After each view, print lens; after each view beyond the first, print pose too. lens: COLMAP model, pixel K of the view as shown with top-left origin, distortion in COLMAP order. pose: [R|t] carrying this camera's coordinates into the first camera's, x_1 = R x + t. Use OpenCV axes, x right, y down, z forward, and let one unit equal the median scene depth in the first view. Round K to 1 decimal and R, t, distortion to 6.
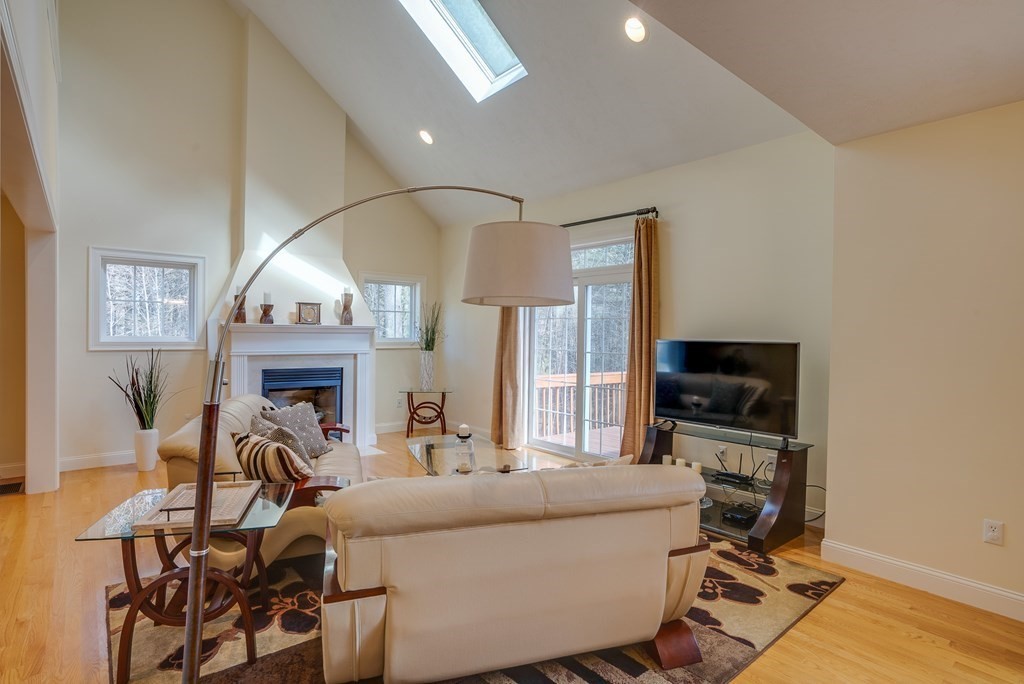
lens RADIAL K [[571.4, 0, 512.0], [0, 571.4, 345.5], [0, 0, 1]] dist [-0.037070, 0.025053]
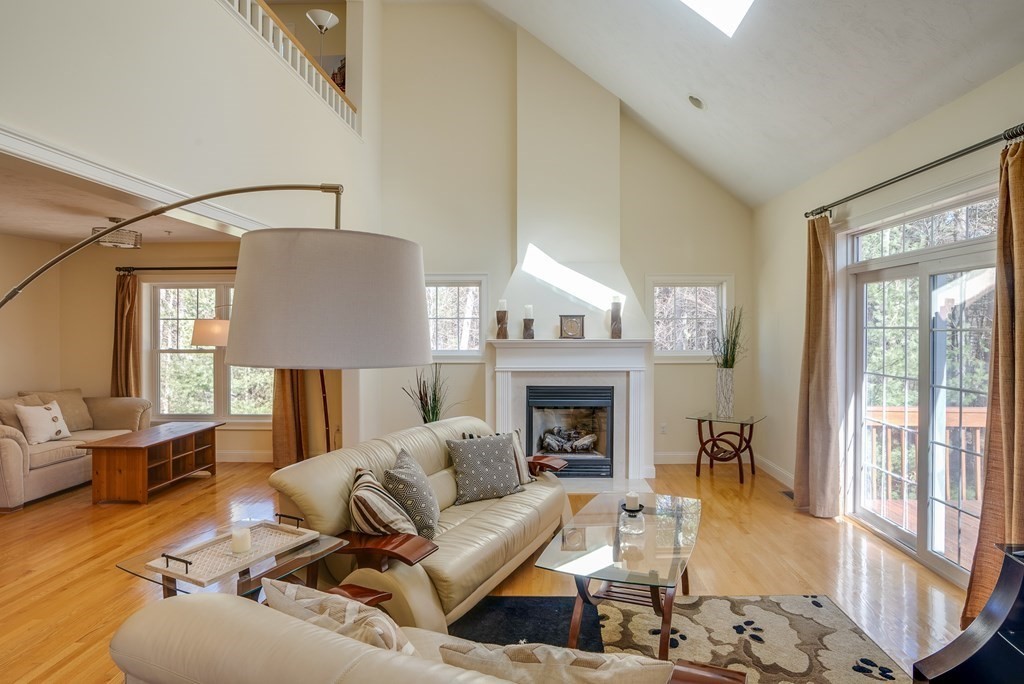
lens RADIAL K [[571.4, 0, 514.2], [0, 571.4, 327.1], [0, 0, 1]] dist [-0.037070, 0.025053]
pose [[0.737469, -0.014780, -0.675220, 0.193497], [0.001911, 0.999802, -0.019798, -0.036674], [0.675379, 0.013309, 0.737351, 0.247395]]
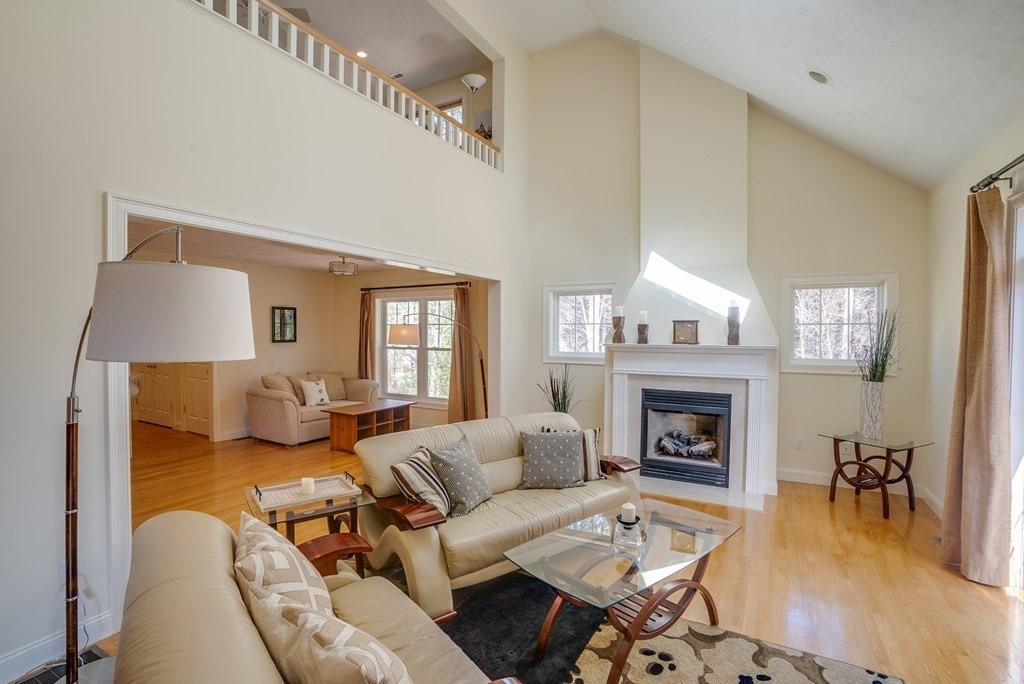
lens RADIAL K [[487.6, 0, 501.9], [0, 487.6, 340.0], [0, 0, 1]] dist [-0.038625, 0.015209]
pose [[0.319193, 0.004875, -0.947677, 0.285488], [-0.014365, 0.999897, 0.000305, -0.038518], [0.947581, 0.013516, 0.319230, 0.453733]]
